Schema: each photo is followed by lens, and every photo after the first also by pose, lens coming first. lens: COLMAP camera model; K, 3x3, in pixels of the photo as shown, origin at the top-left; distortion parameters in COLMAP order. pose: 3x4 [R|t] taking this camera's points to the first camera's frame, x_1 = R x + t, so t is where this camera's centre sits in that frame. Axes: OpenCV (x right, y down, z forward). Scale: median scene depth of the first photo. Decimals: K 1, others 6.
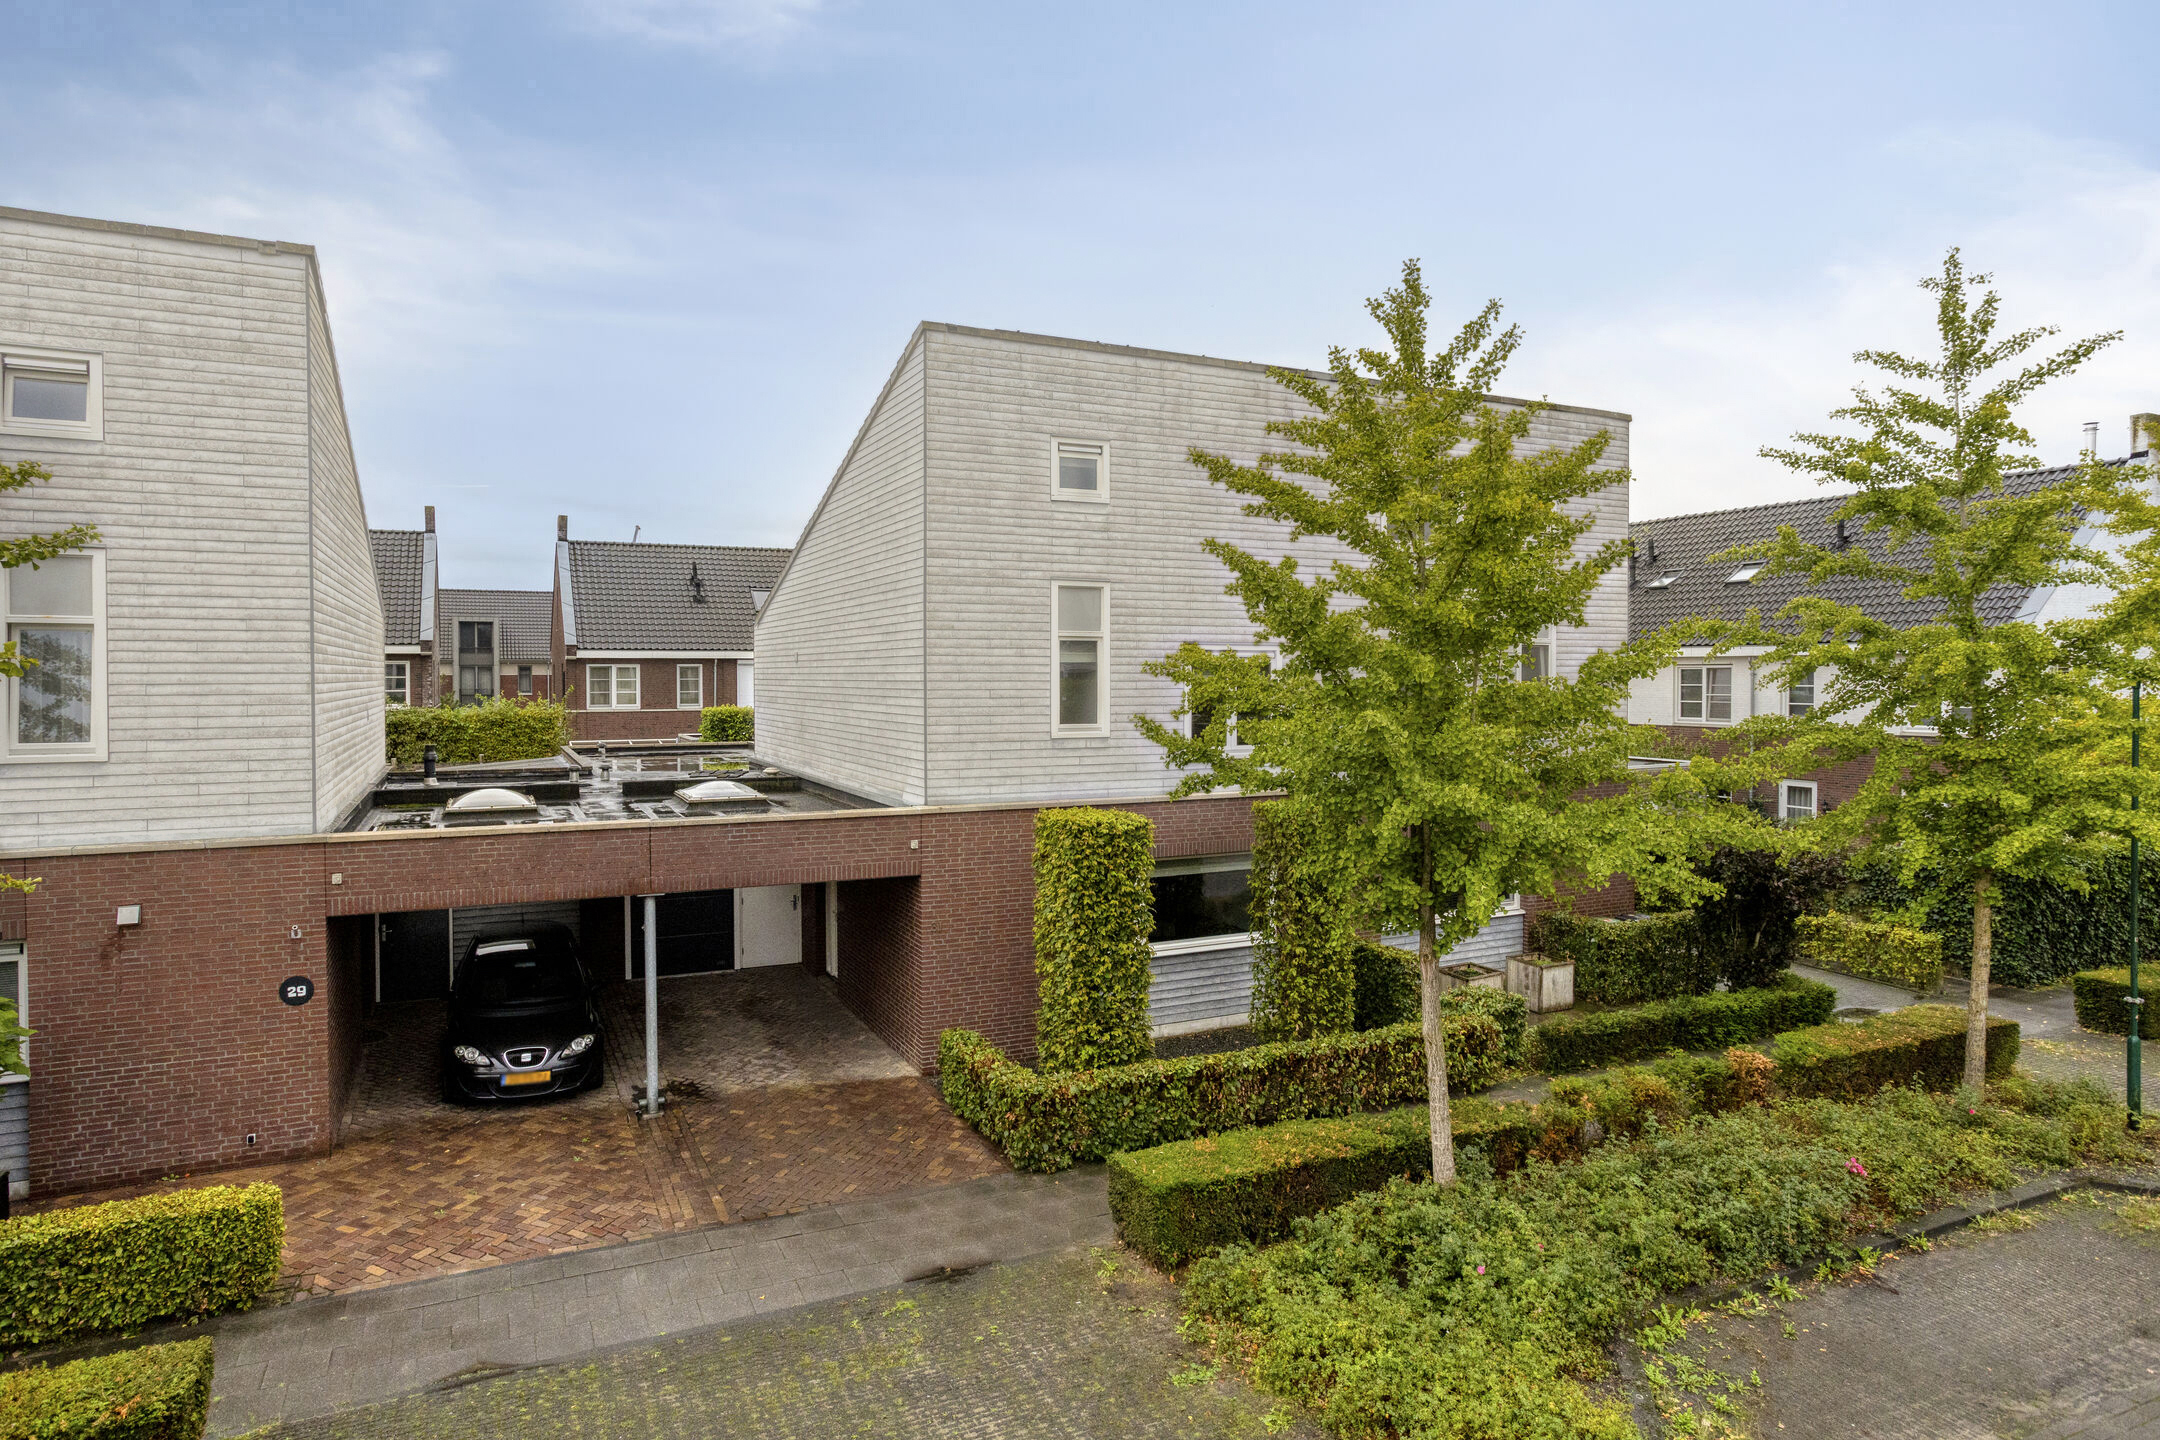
lens RADIAL K [[1267.0, 0, 1075.3], [0, 1267.0, 692.3], [0, 0, 1]] dist [-0.046275, 0.042086]
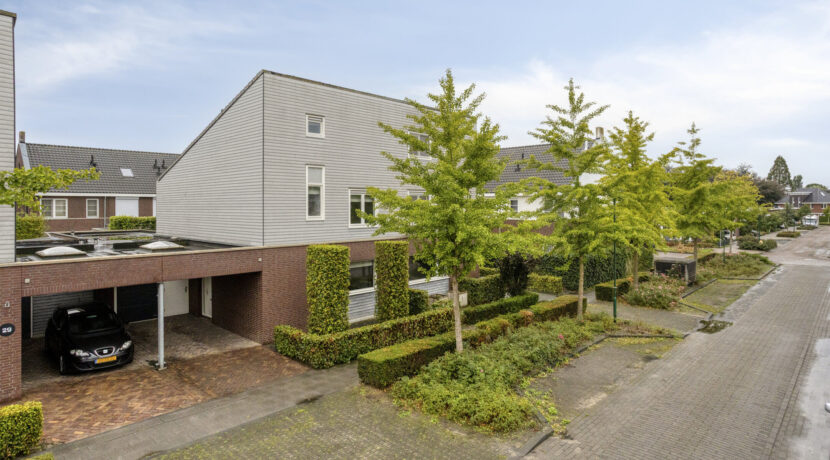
lens RADIAL K [[484.1, 0, 415.4], [0, 484.1, 202.7], [0, 0, 1]] dist [-0.040900, 0.031503]
pose [[0.931087, 0.000648, 0.364798, -0.215939], [0.007551, 0.999750, -0.021050, 0.023925], [-0.364720, 0.022354, 0.930849, -0.102752]]
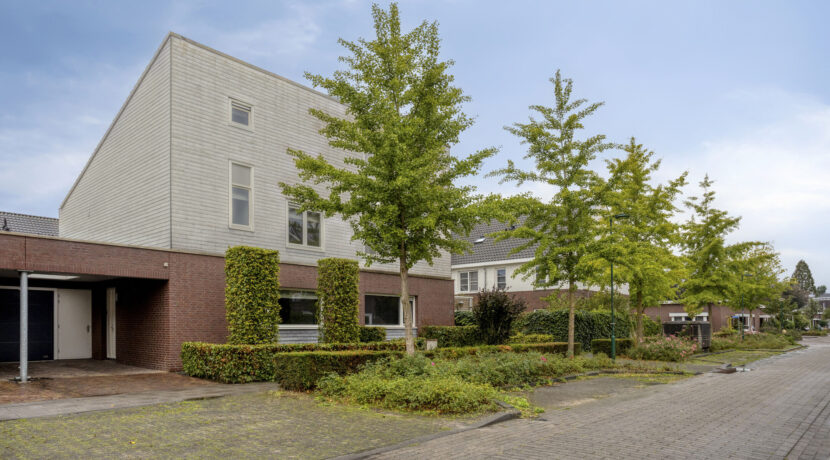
lens RADIAL K [[533.0, 0, 414.4], [0, 533.0, 325.4], [0, 0, 1]] dist [-0.018134, 0.004164]
pose [[0.924011, -0.004561, 0.382338, -0.090804], [0.014894, 0.999599, -0.024070, 0.280367], [-0.382075, 0.027936, 0.923709, -0.002562]]
